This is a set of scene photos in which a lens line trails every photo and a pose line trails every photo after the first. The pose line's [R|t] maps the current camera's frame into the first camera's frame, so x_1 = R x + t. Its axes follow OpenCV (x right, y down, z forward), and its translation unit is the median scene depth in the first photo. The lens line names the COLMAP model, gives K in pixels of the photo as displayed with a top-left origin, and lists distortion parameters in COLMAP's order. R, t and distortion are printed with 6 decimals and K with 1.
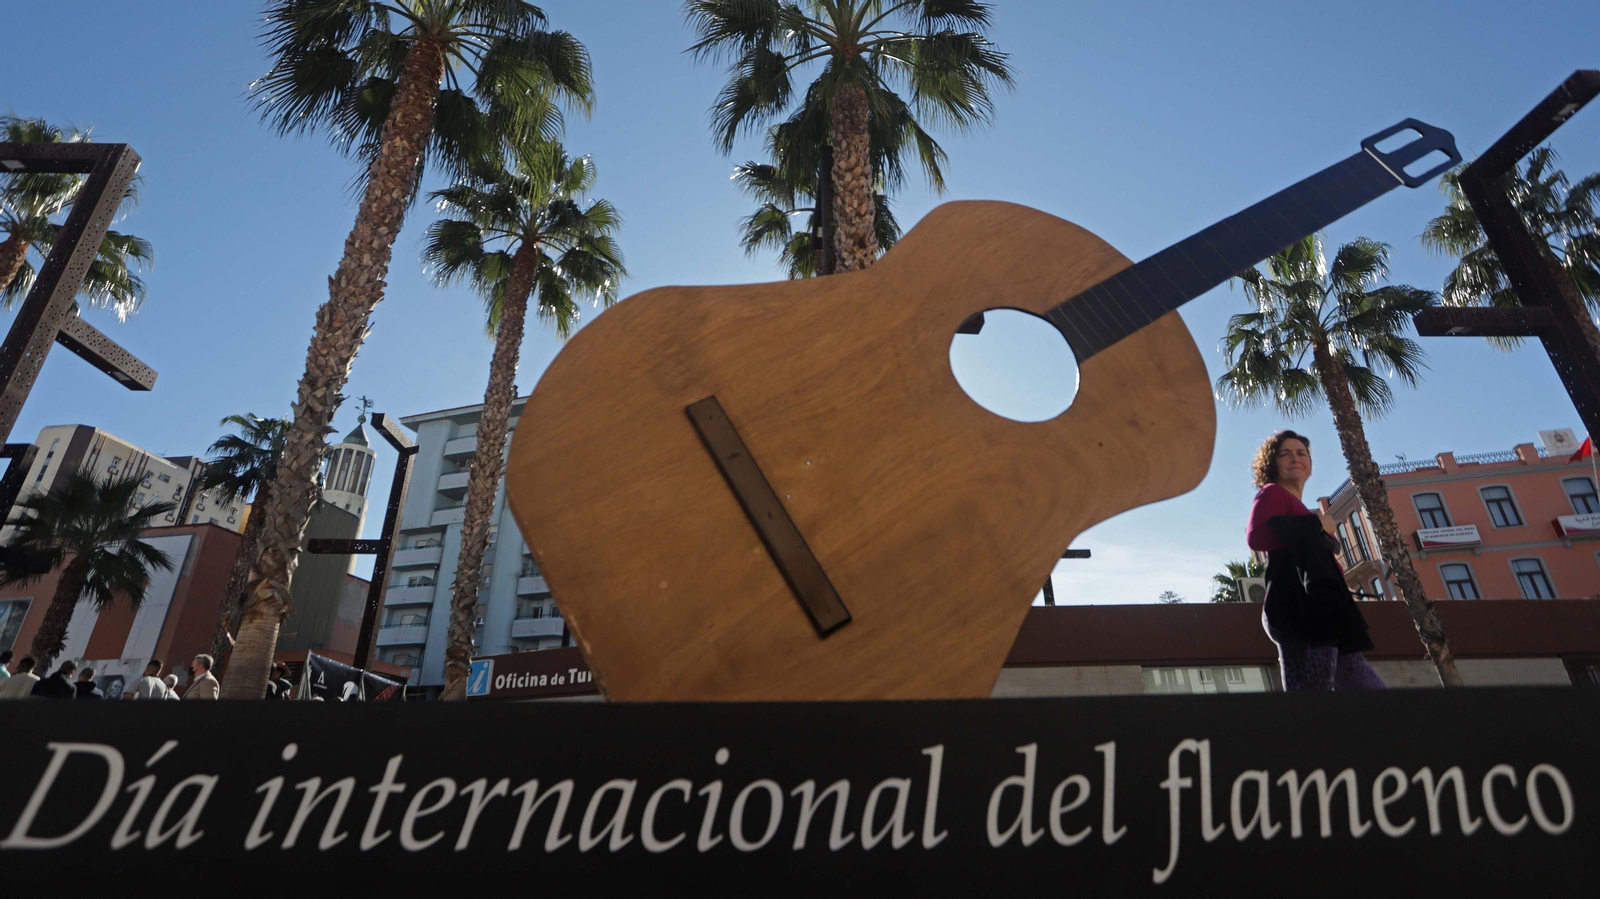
lens RADIAL K [[768.6, 0, 819.6], [0, 768.6, 460.6], [0, 0, 1]] dist [-0.022353, -0.000272]
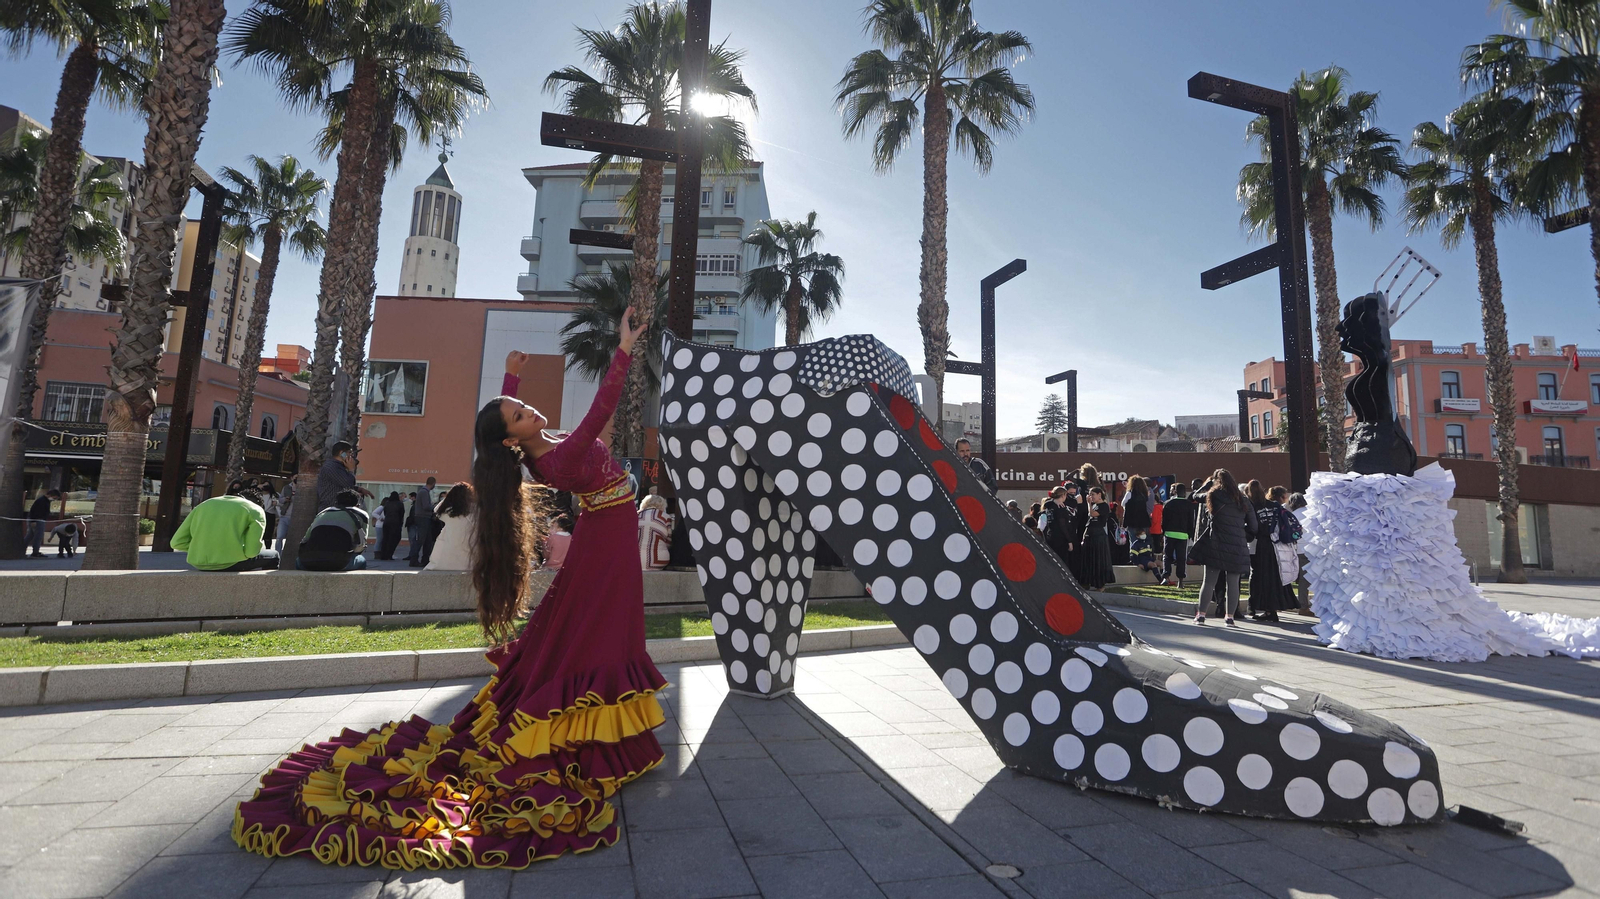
lens RADIAL K [[768.6, 0, 819.6], [0, 768.6, 460.6], [0, 0, 1]] dist [-0.022353, -0.000272]
pose [[0.969775, 0.064218, 0.235399, -0.614499], [-0.128909, 0.953959, 0.270823, -0.025400], [-0.207169, -0.292982, 0.933404, -0.074887]]
